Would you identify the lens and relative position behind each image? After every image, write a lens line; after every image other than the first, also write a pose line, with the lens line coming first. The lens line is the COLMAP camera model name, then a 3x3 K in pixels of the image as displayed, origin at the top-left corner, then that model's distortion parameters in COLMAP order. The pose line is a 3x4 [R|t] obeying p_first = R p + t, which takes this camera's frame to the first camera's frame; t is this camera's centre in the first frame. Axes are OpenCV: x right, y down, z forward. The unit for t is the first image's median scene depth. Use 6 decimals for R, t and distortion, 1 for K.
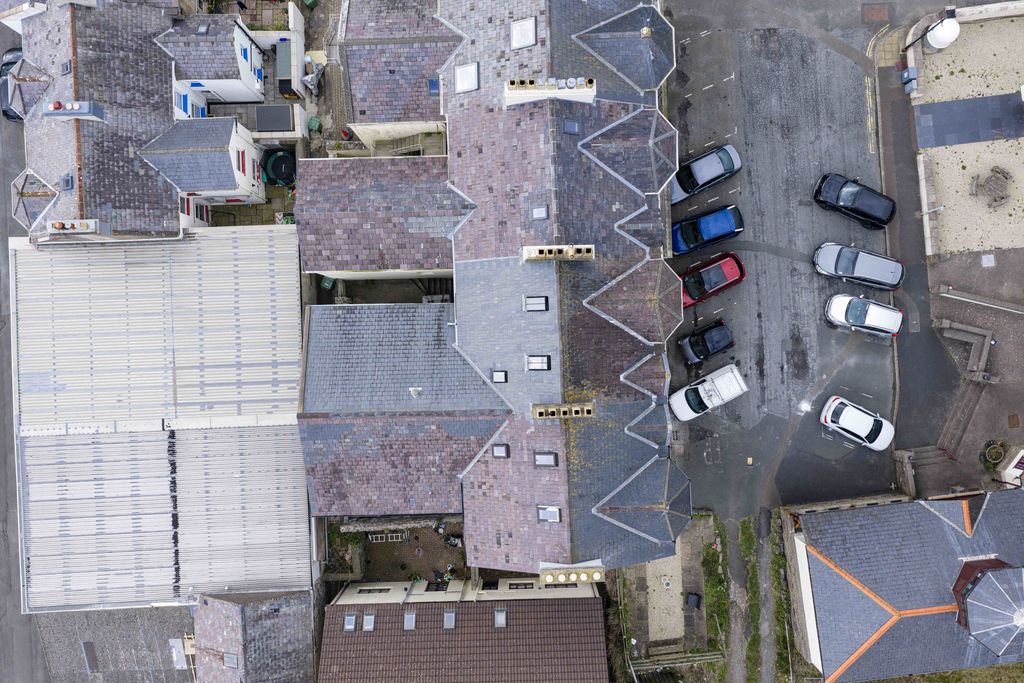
lens RADIAL K [[842.8, 0, 508.6], [0, 842.8, 344.3], [0, 0, 1]] dist [0.016038, -0.014205]
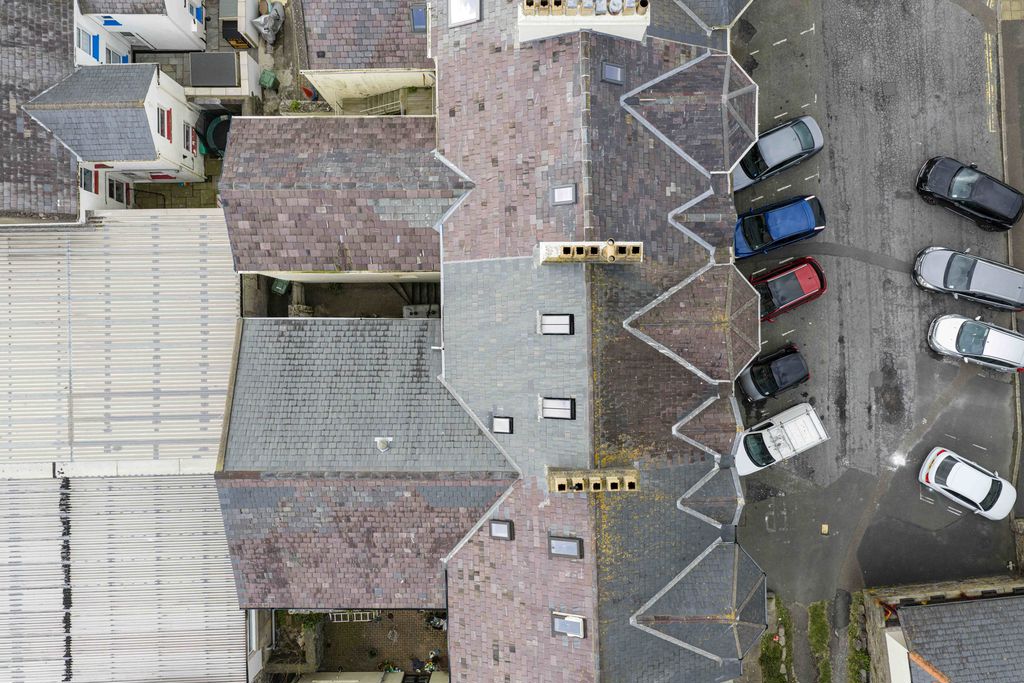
lens RADIAL K [[842.8, 0, 512.6], [0, 842.8, 342.0], [0, 0, 1]] dist [0.016038, -0.014205]
pose [[0.999792, 0.020179, 0.002786, -0.004562], [-0.020168, 0.999789, -0.003971, -0.025123], [-0.002866, 0.003914, 0.999988, 0.250647]]
